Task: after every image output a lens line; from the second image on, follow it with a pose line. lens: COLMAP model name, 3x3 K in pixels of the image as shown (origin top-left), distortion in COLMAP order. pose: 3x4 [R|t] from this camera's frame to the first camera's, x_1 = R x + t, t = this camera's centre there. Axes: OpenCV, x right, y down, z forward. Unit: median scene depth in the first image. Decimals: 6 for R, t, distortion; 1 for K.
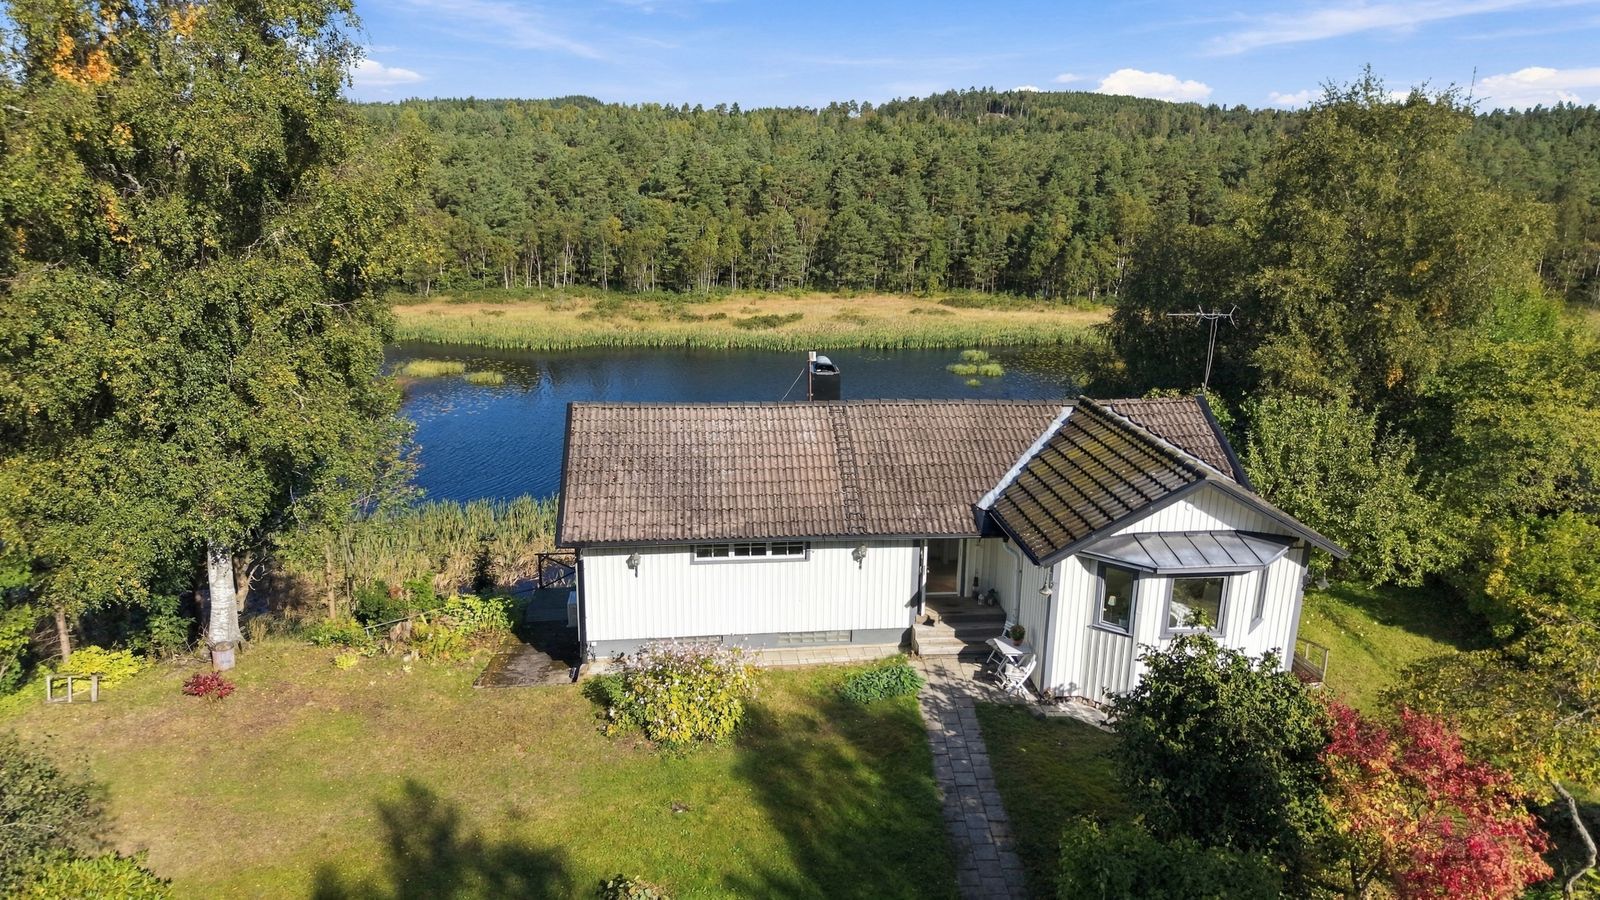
lens RADIAL K [[1054.7, 0, 793.7], [0, 1054.7, 461.1], [0, 0, 1]] dist [0.043131, -0.053204]
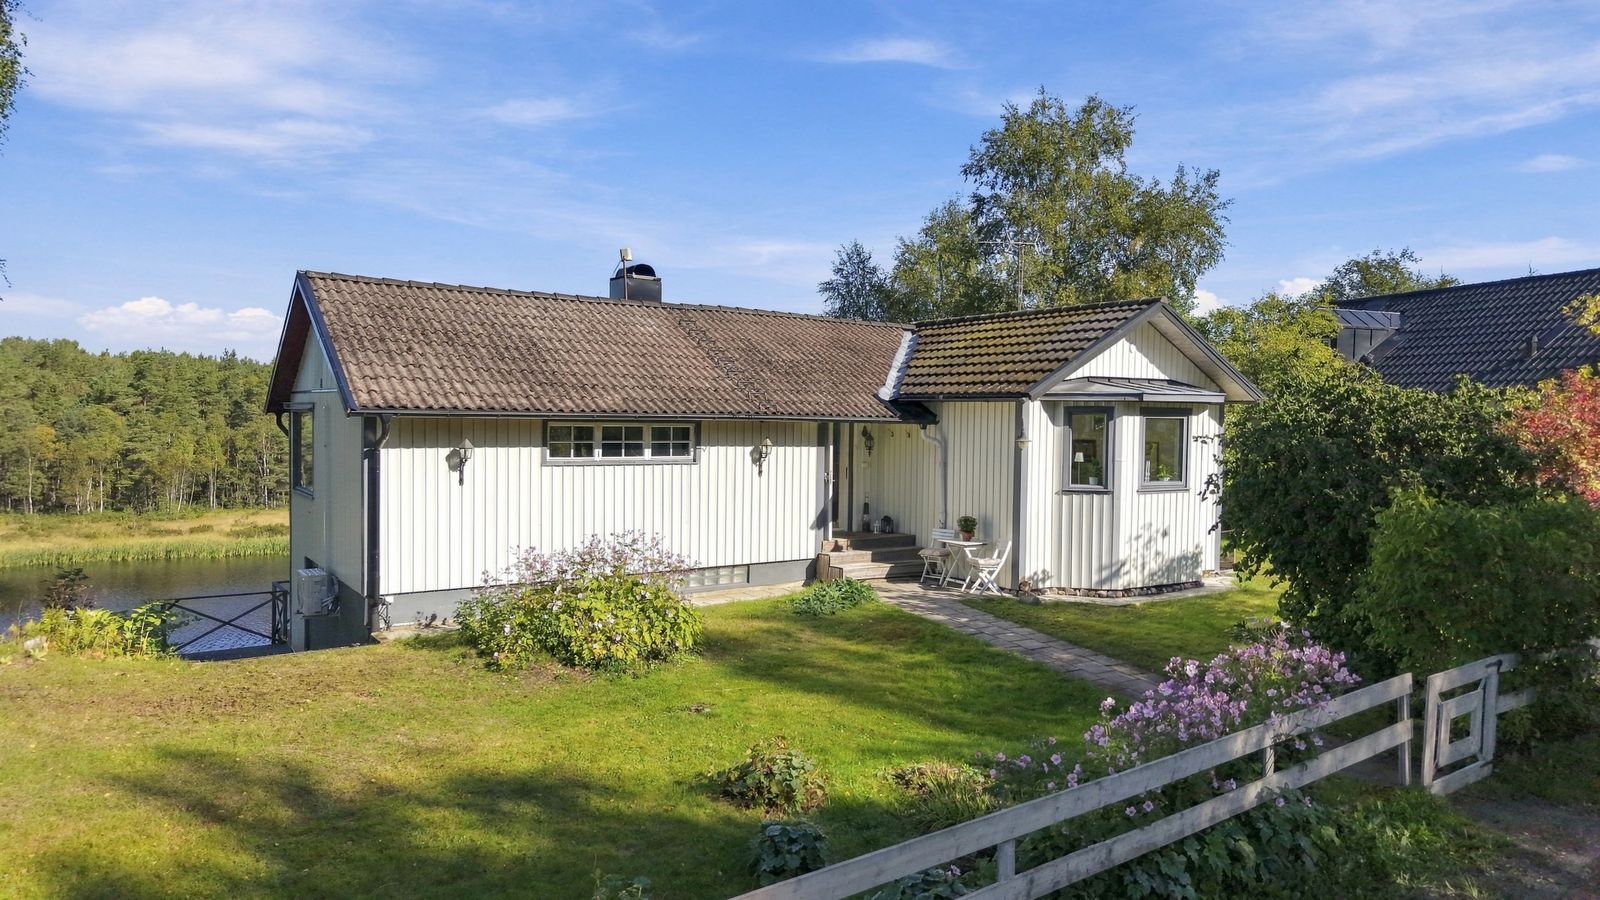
lens RADIAL K [[1054.7, 0, 793.7], [0, 1054.7, 461.1], [0, 0, 1]] dist [0.043131, -0.053204]
pose [[0.884566, -0.015423, 0.466160, -0.044809], [0.128559, 0.968800, -0.211895, 0.042856], [-0.448347, 0.247364, 0.858950, 0.056407]]
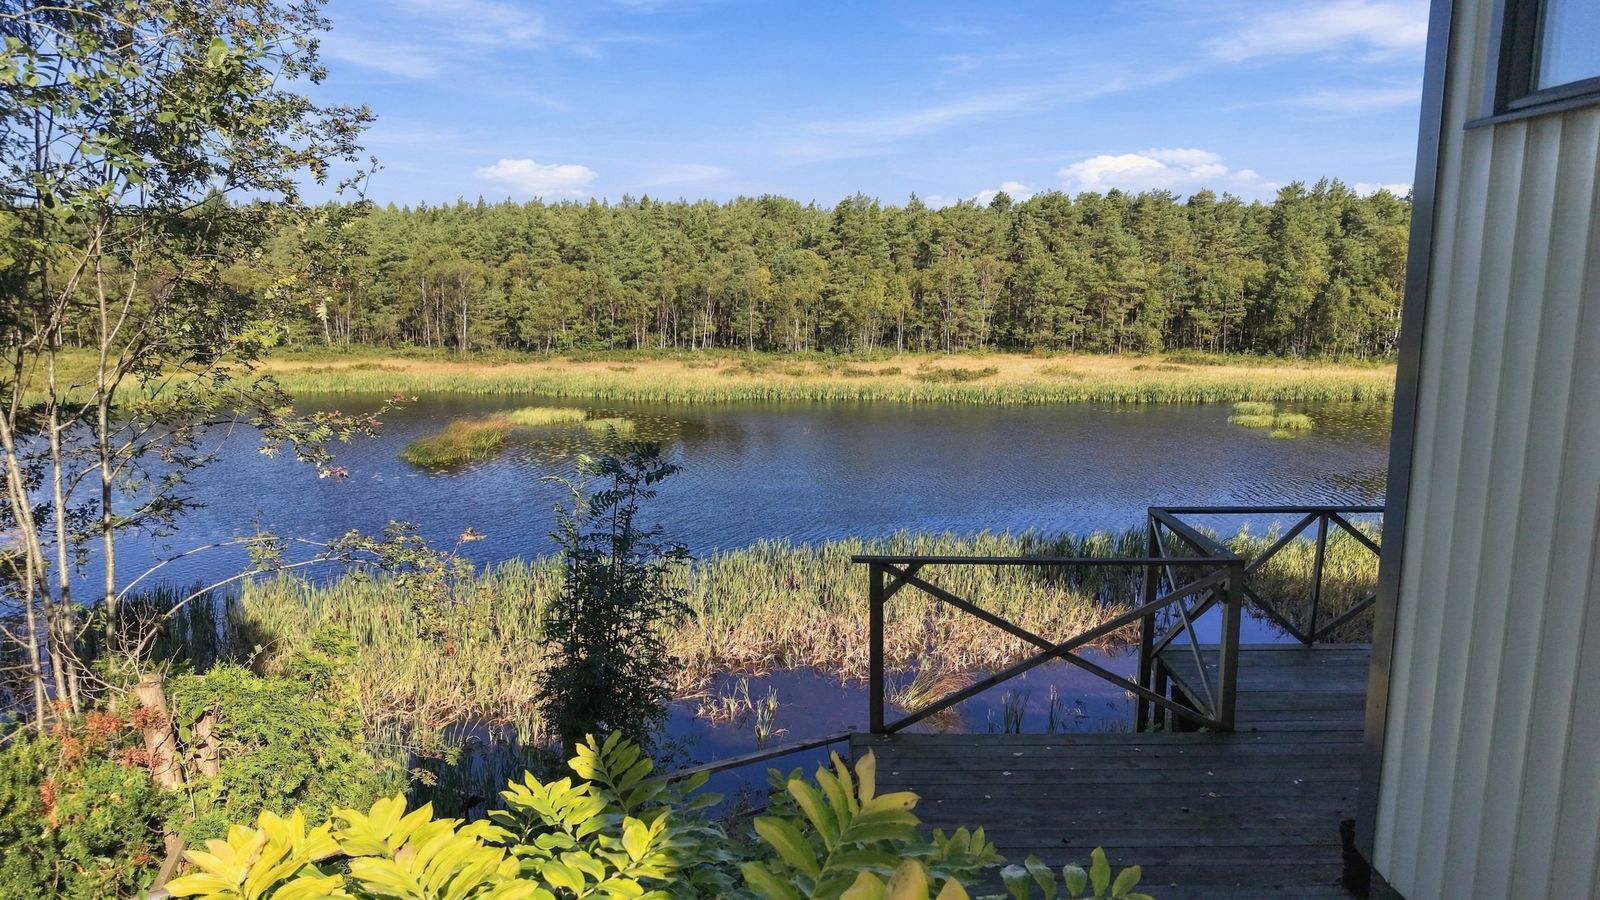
lens RADIAL K [[1054.7, 0, 793.7], [0, 1054.7, 461.1], [0, 0, 1]] dist [0.043131, -0.053204]
pose [[0.994062, 0.009804, -0.108372, -0.052404], [-0.021832, 0.993651, -0.110364, 0.019947], [0.106602, 0.112075, 0.987965, 0.180824]]
